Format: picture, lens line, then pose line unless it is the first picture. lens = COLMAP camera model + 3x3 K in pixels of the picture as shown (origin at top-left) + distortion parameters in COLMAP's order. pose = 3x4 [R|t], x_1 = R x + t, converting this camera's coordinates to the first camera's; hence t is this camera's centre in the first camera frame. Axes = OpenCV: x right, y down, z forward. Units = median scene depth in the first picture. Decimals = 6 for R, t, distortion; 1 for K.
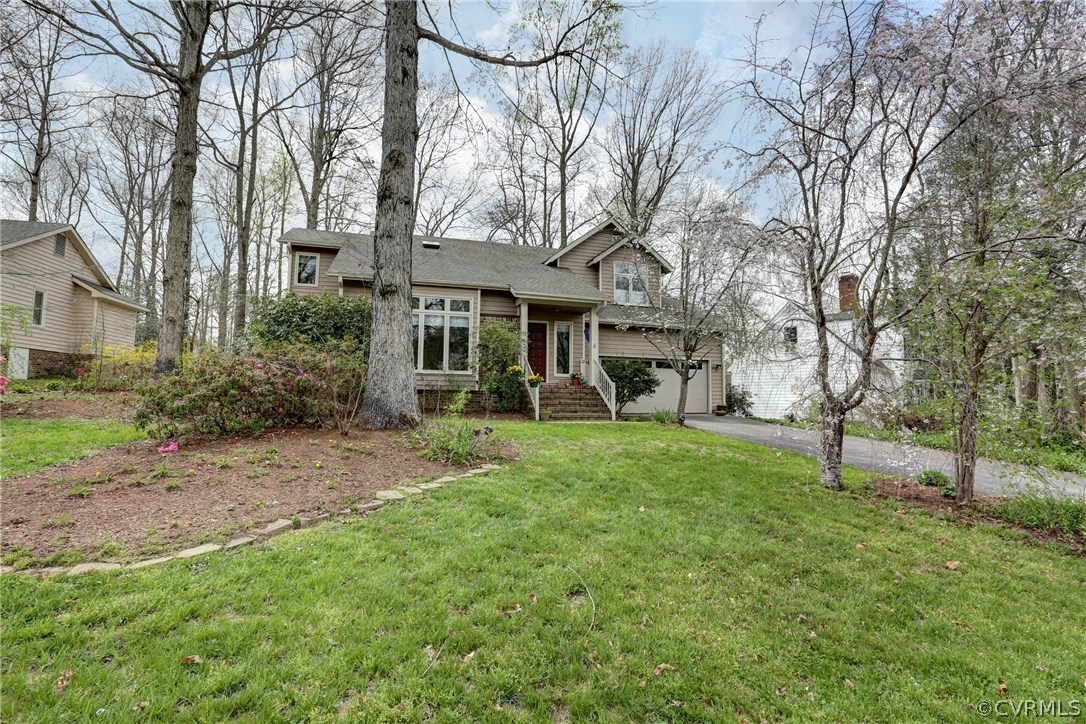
lens RADIAL K [[495.7, 0, 541.7], [0, 495.7, 361.7], [0, 0, 1]] dist [-0.028807, 0.000691]
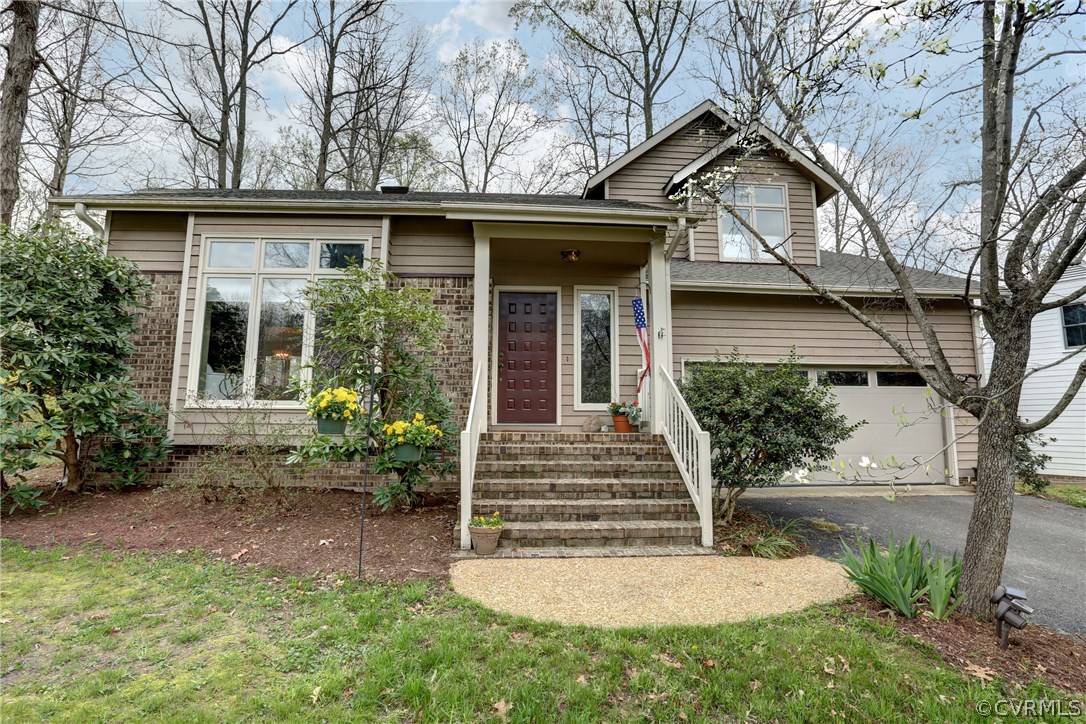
lens RADIAL K [[495.7, 0, 542.2], [0, 495.7, 362.0], [0, 0, 1]] dist [-0.028807, 0.000691]
pose [[0.970791, -0.030787, -0.237943, 0.103565], [0.021051, 0.998838, -0.043349, 0.005606], [0.239001, 0.037074, 0.970311, 0.559153]]
